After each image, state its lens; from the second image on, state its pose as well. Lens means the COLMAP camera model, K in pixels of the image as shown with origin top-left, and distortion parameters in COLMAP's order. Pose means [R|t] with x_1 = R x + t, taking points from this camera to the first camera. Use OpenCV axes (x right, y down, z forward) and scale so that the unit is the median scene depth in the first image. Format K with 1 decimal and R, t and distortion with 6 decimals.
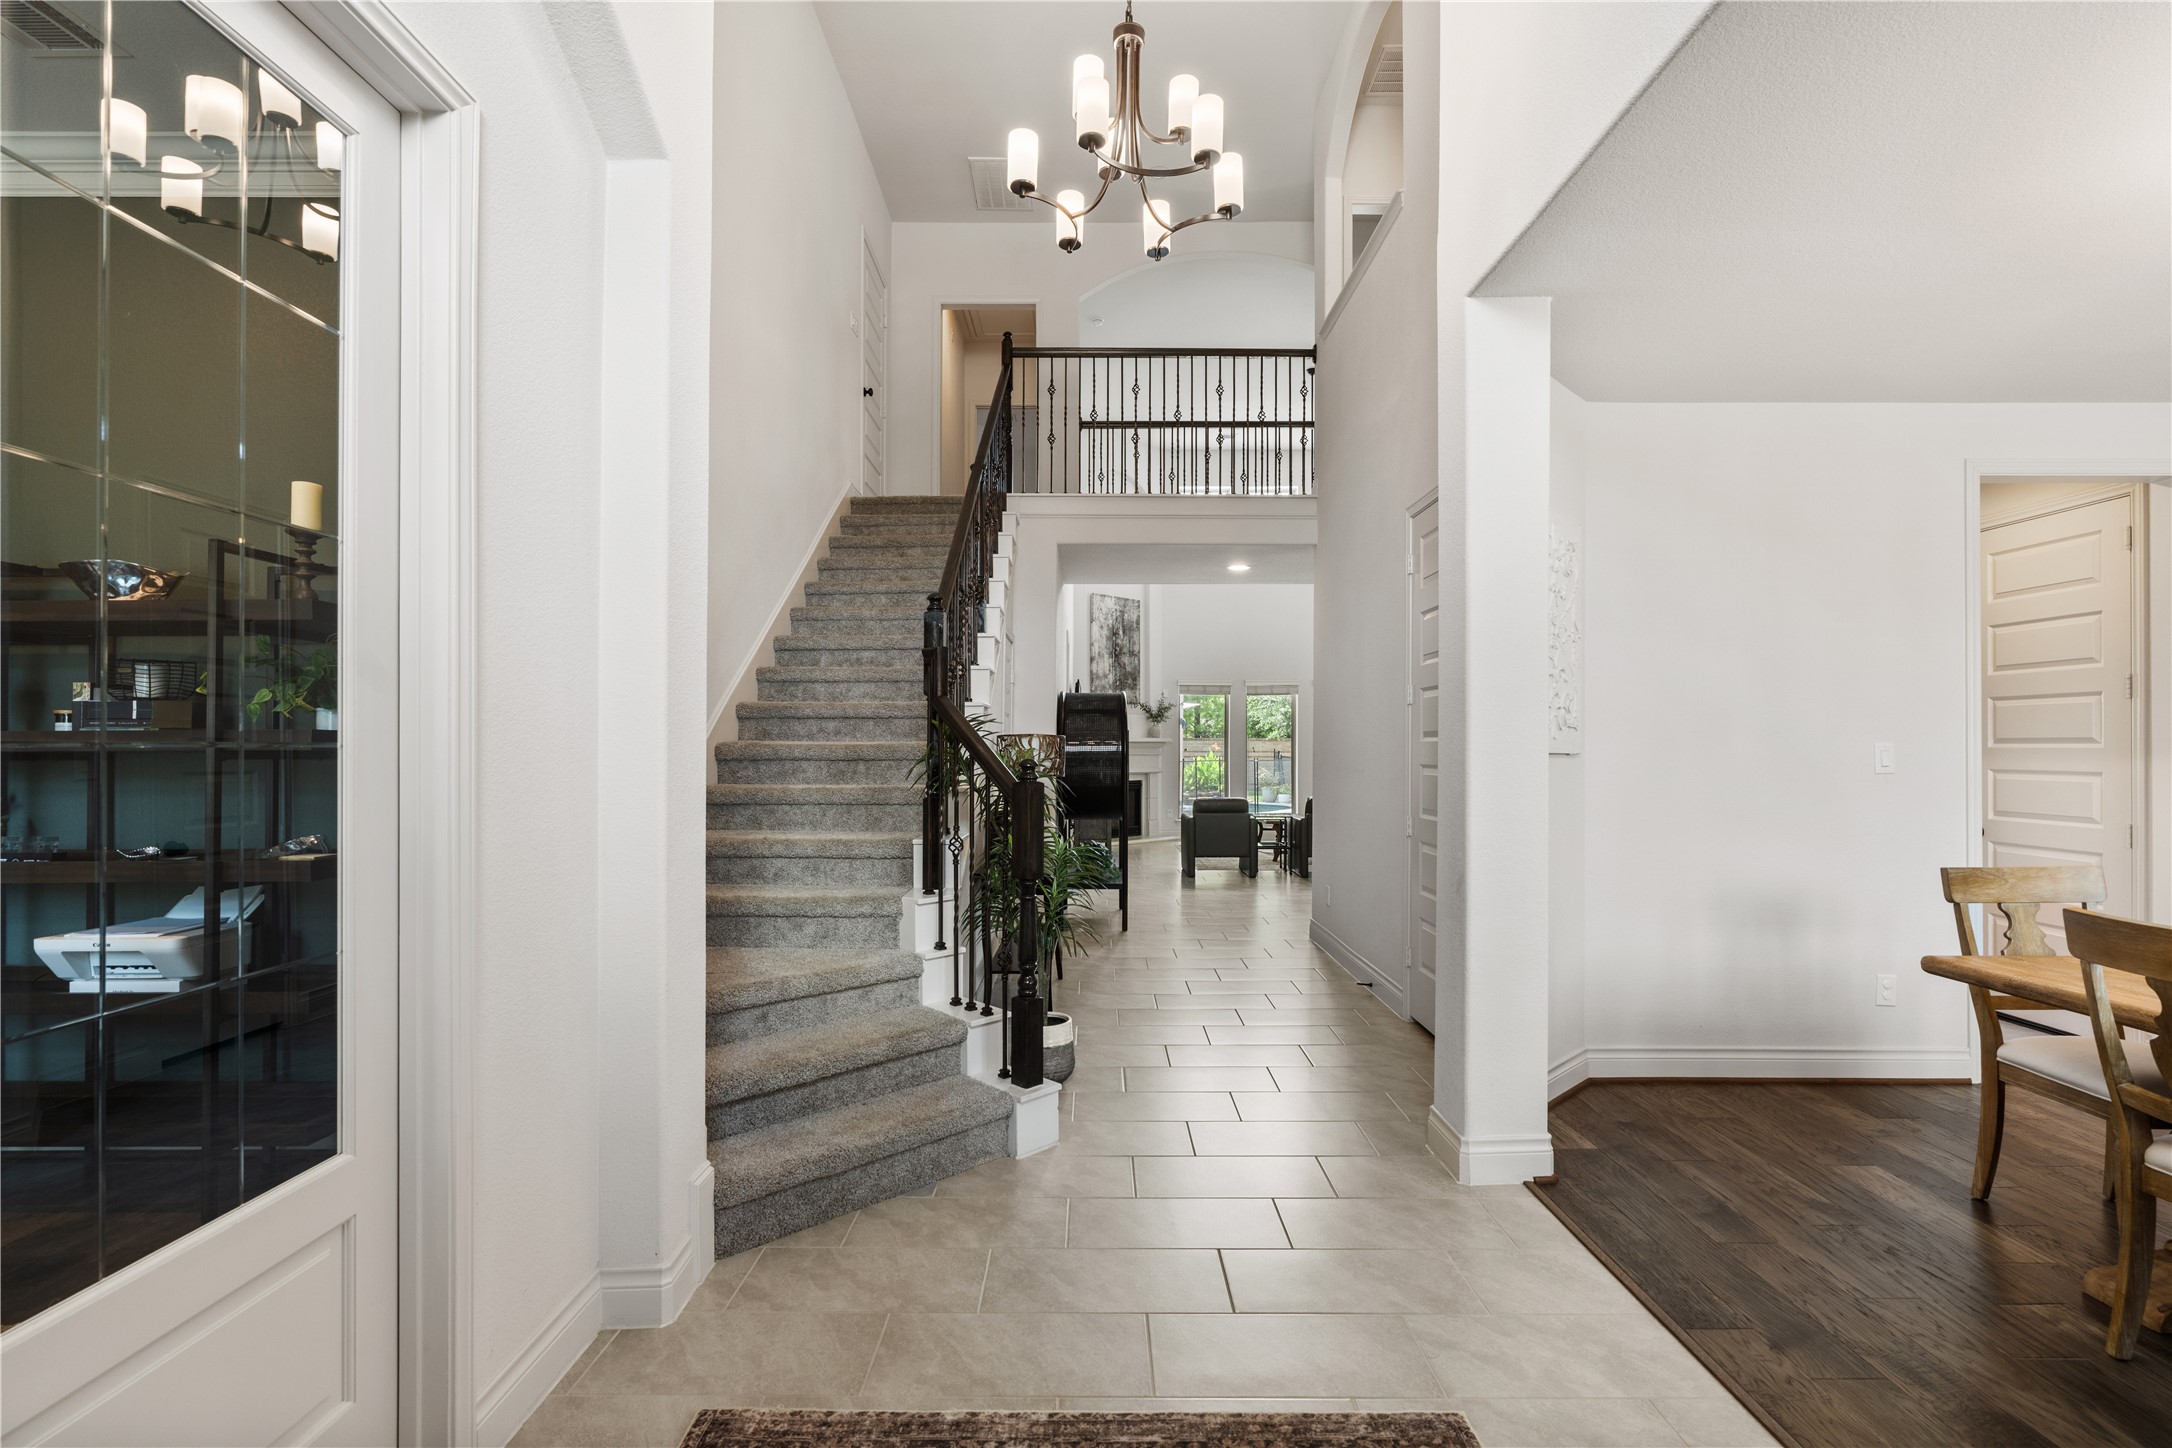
lens RADIAL K [[980.1, 0, 1092.6], [0, 980.1, 737.2], [0, 0, 1]] dist [-0.005048, 0.001234]
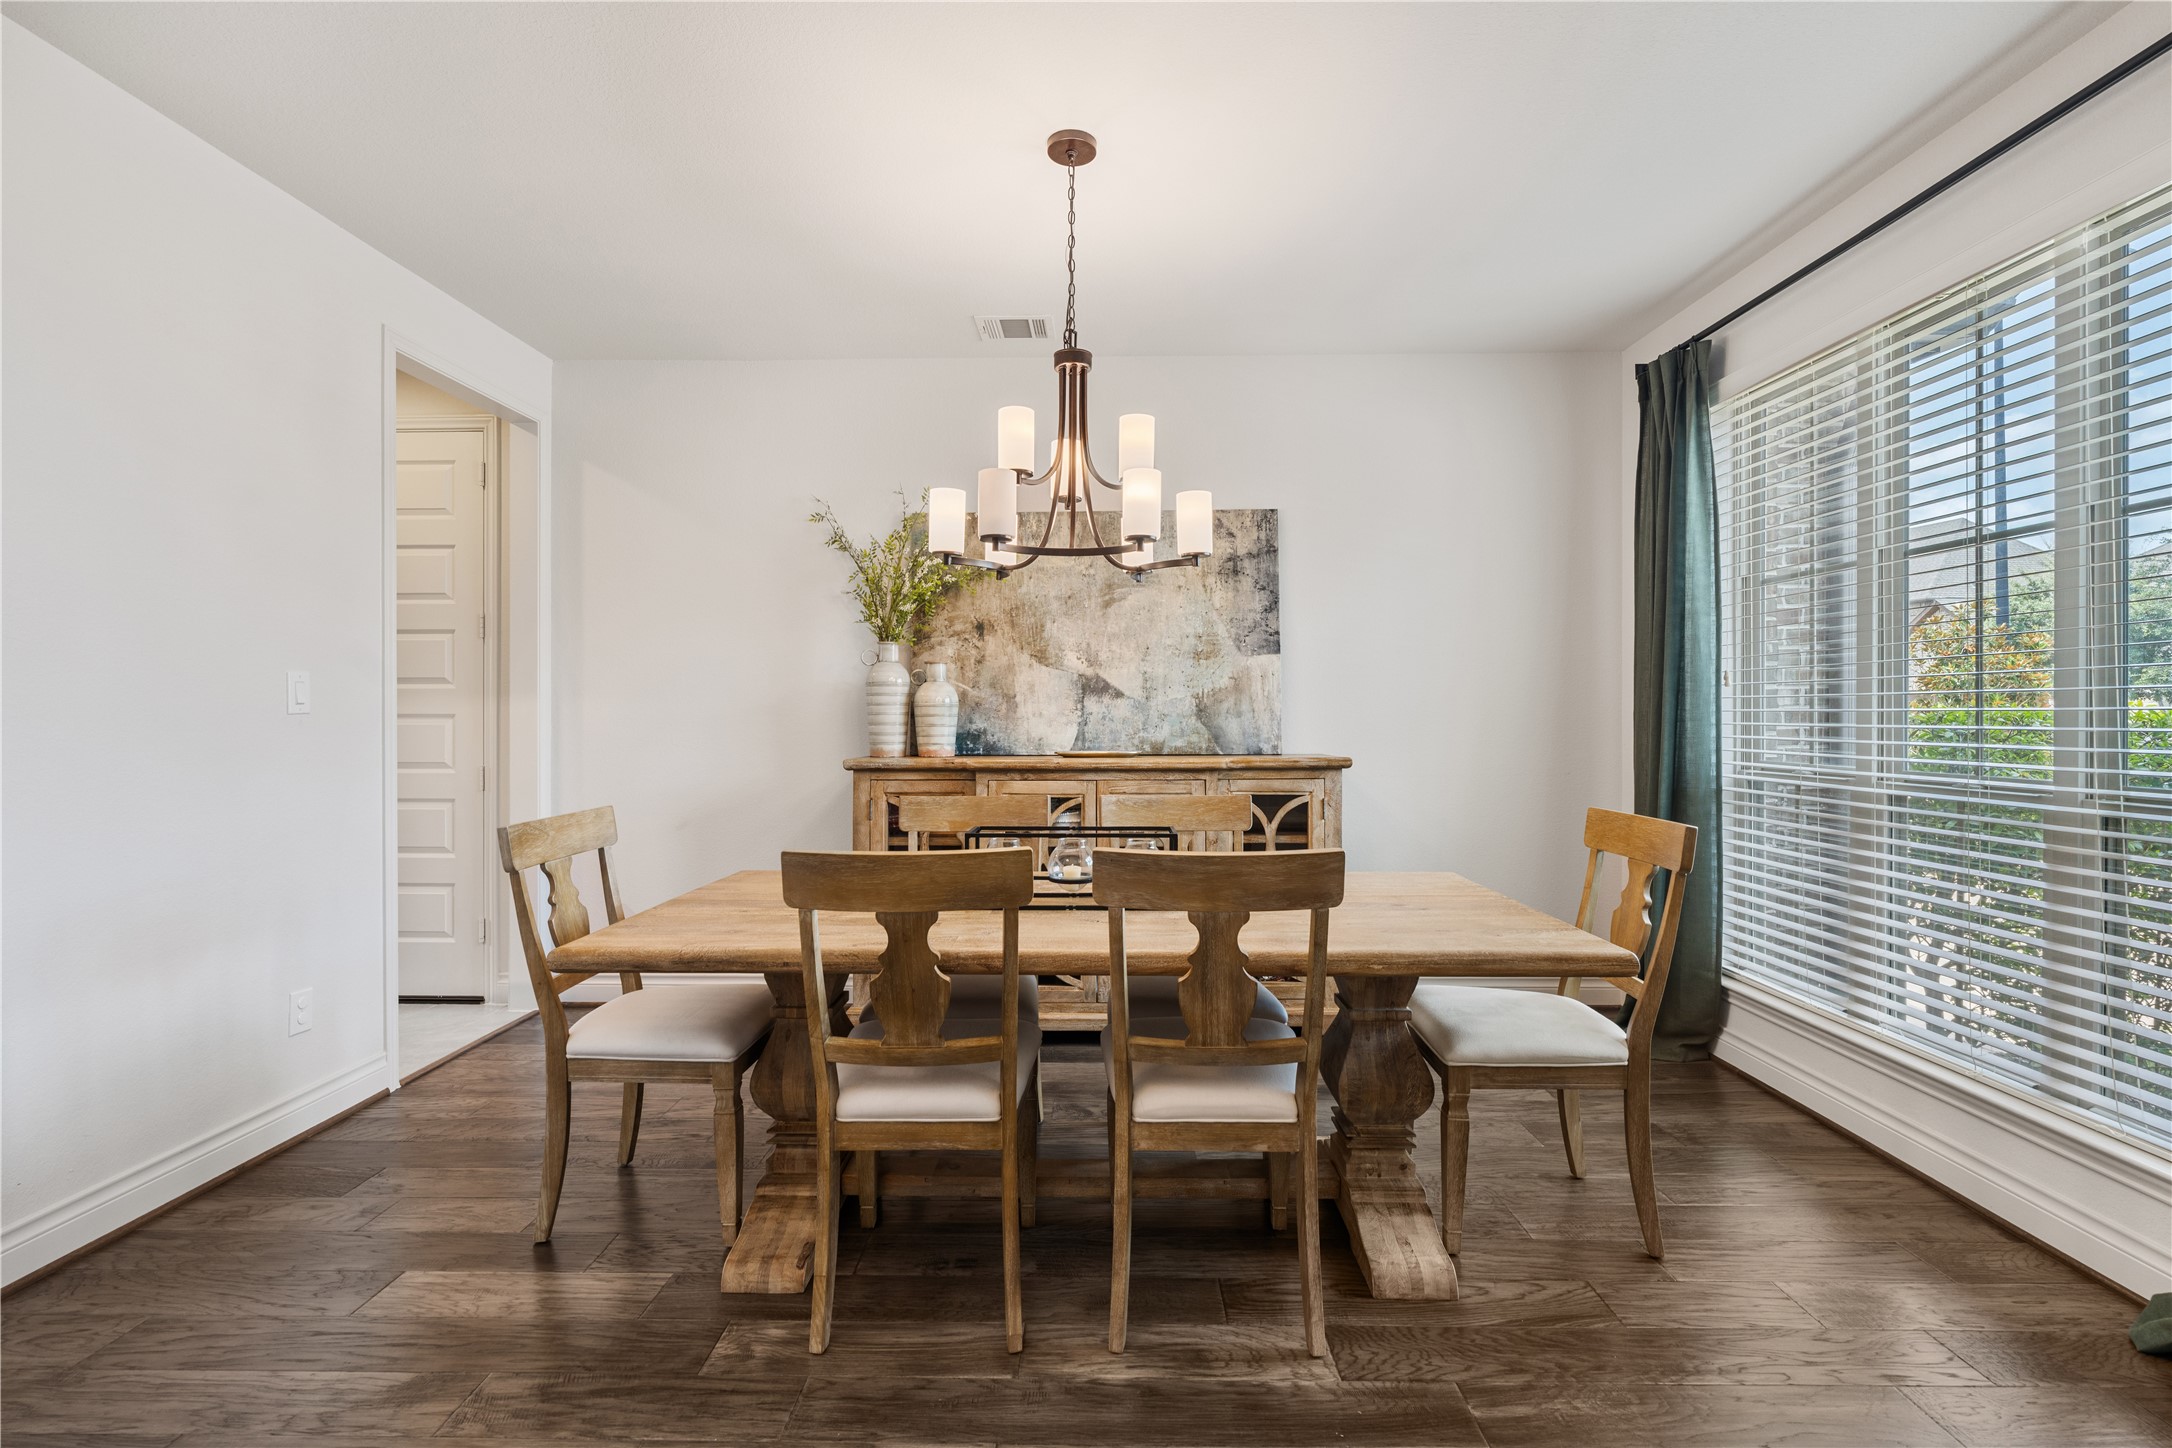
lens RADIAL K [[980.1, 0, 1093.8], [0, 980.1, 709.8], [0, 0, 1]] dist [-0.005048, 0.001234]
pose [[0.010359, 0.000958, 0.999946, 0.102091], [-0.010883, 0.999940, -0.000845, 0.032663], [-0.999887, -0.010873, 0.010369, 0.454544]]
